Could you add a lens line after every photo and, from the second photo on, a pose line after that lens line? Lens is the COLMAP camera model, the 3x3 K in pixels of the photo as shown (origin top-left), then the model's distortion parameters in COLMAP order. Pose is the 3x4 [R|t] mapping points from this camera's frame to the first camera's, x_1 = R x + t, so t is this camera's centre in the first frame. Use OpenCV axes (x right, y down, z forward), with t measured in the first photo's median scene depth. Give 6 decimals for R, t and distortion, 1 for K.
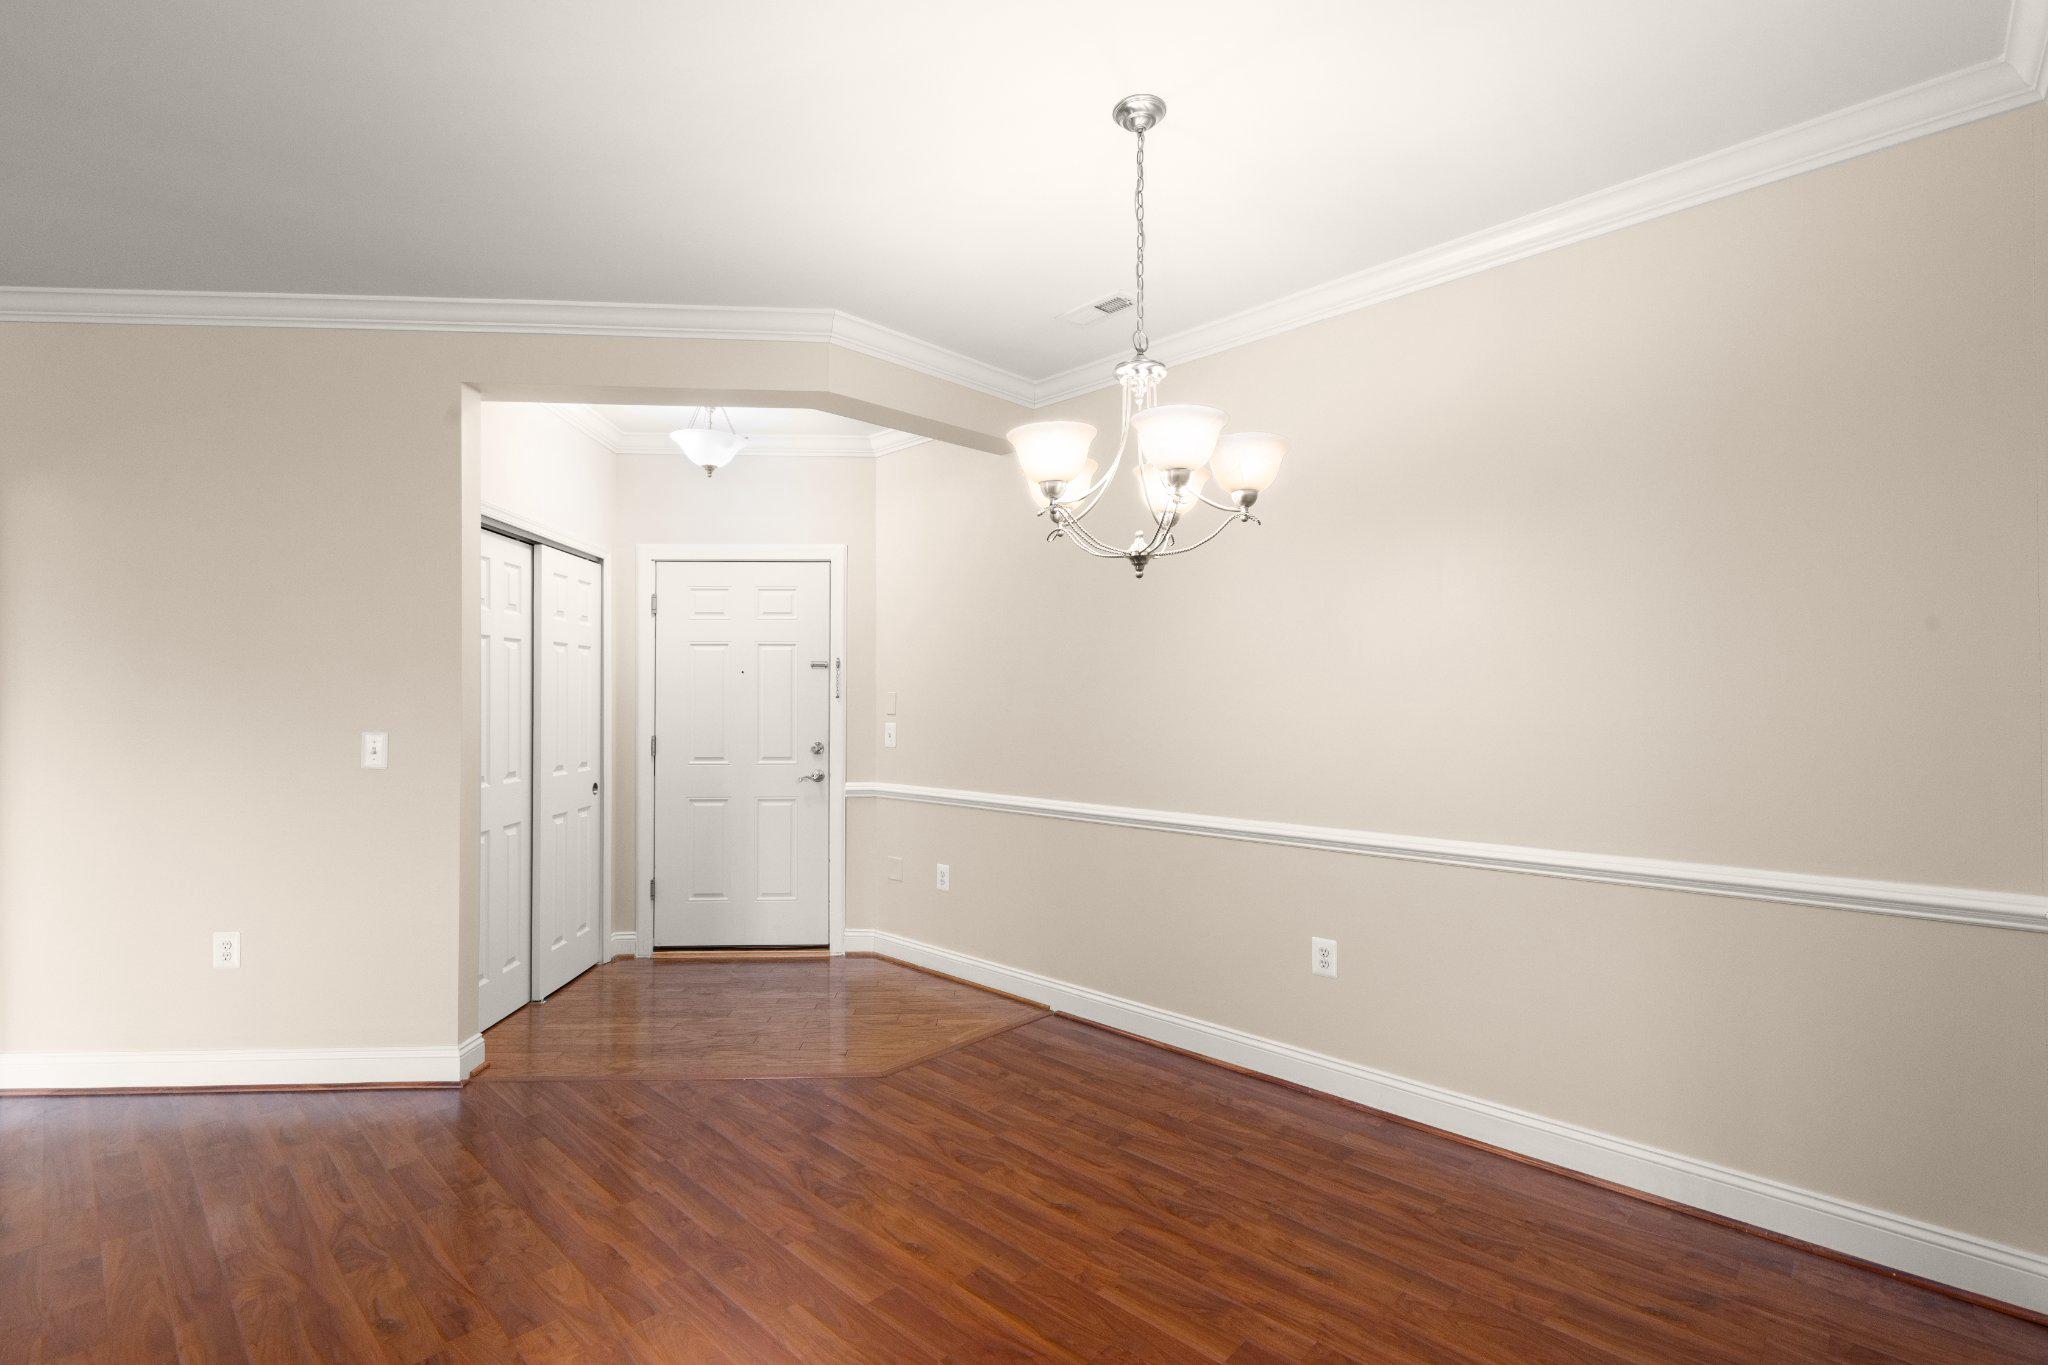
lens RADIAL K [[926.6, 0, 1024.0], [0, 926.6, 682.5], [0, 0, 1]] dist [0.001276, 0.000258]
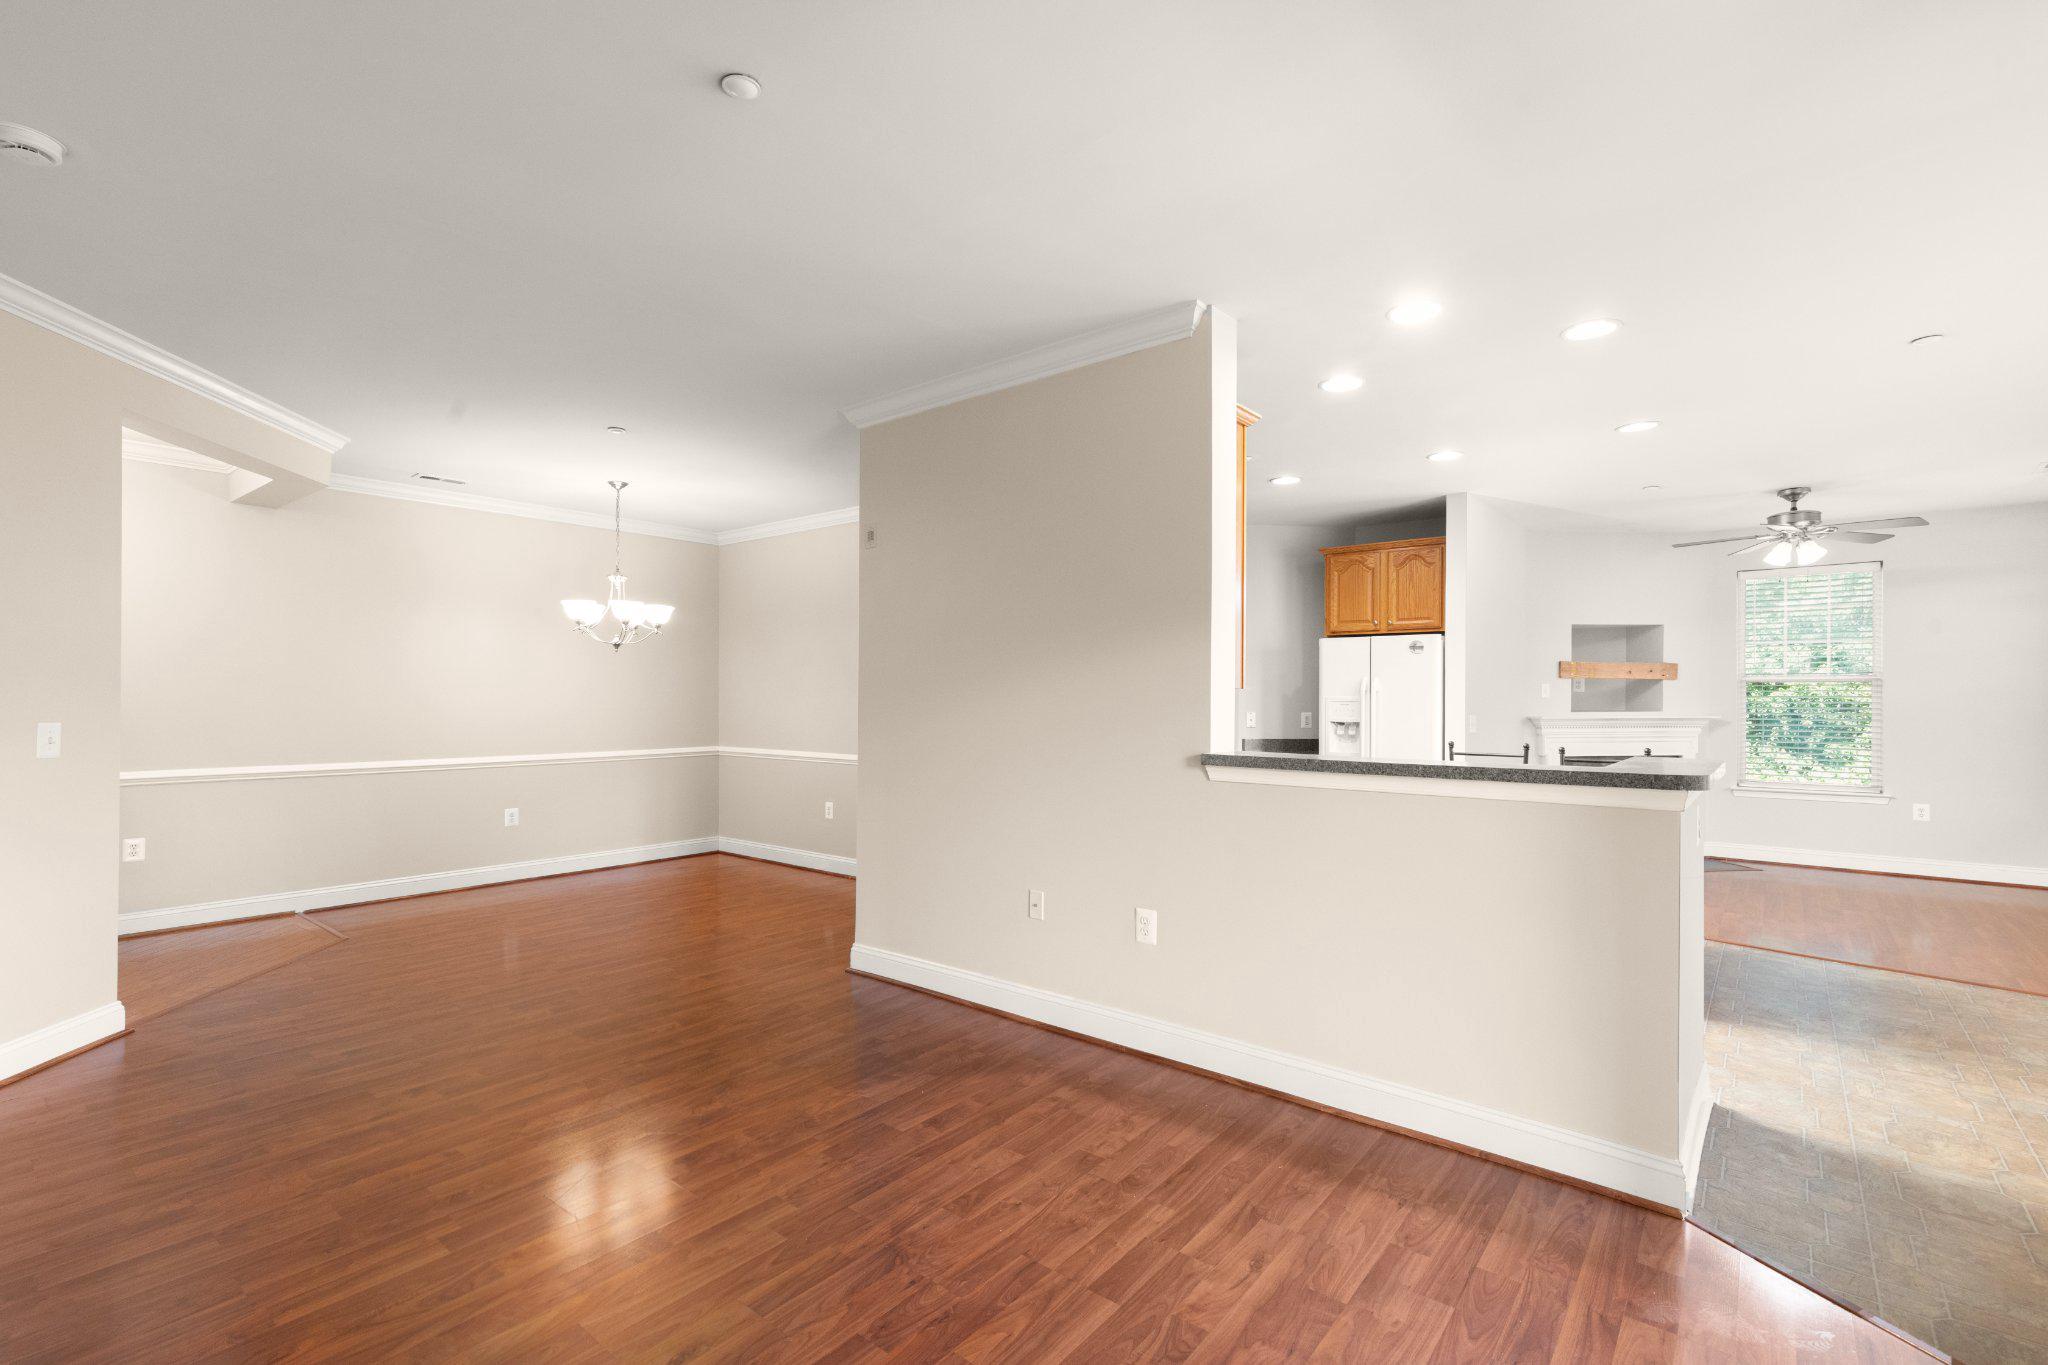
lens RADIAL K [[926.6, 0, 1024.0], [0, 926.6, 682.5], [0, 0, 1]] dist [0.001276, 0.000258]
pose [[-0.079381, 0.019877, 0.996646, -1.307754], [-0.021415, 0.999536, -0.021640, 0.005759], [-0.996614, -0.023061, -0.078918, 0.003443]]
